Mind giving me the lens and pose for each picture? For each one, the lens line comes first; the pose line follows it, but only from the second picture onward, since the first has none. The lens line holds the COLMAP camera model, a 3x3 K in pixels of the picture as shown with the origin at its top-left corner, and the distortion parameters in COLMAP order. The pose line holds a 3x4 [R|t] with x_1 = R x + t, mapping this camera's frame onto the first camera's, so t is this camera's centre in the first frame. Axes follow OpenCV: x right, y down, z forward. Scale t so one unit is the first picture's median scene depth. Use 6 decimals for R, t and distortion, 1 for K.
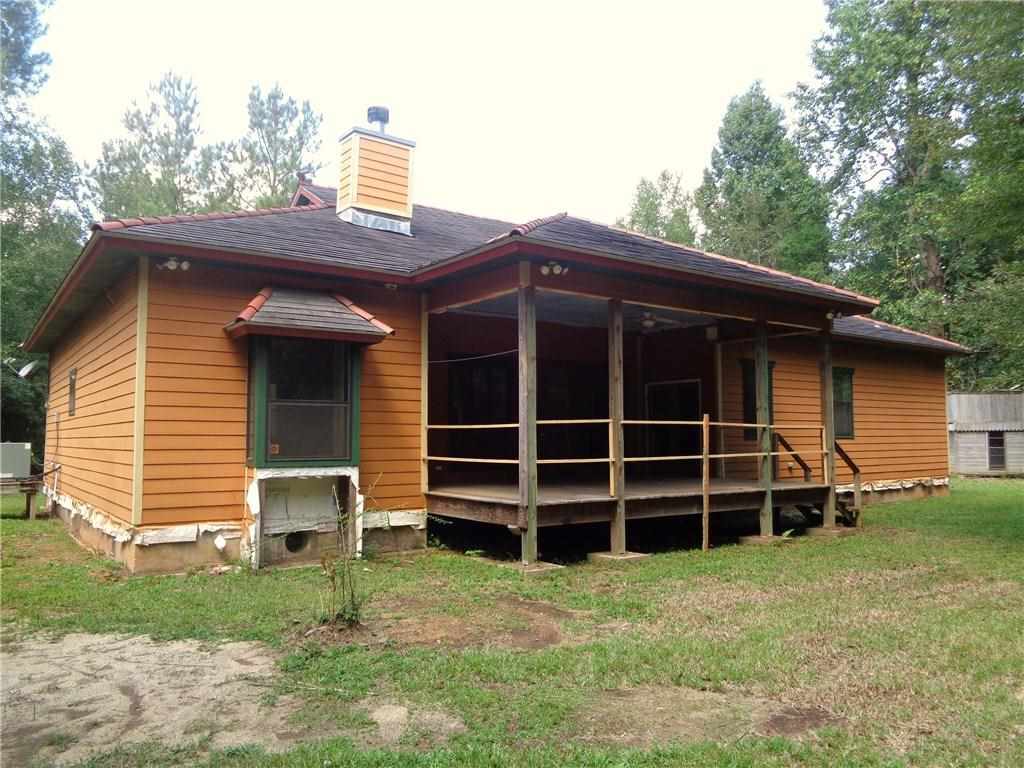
lens RADIAL K [[775.7, 0, 503.0], [0, 775.7, 384.1], [0, 0, 1]] dist [0.007663, -0.008081]
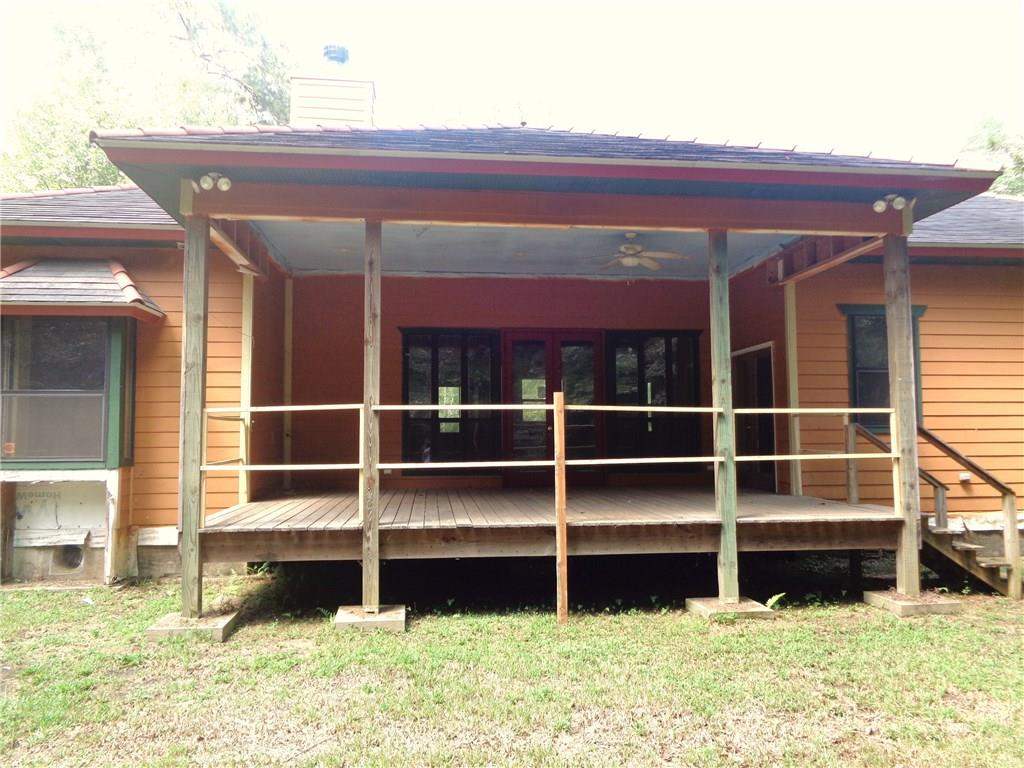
lens RADIAL K [[775.7, 0, 514.2], [0, 775.7, 383.6], [0, 0, 1]] dist [0.007663, -0.008081]
pose [[0.869351, -0.039152, -0.492642, 0.487098], [0.038704, 0.999189, -0.011109, 0.034537], [0.492677, -0.009409, 0.870161, 0.420553]]
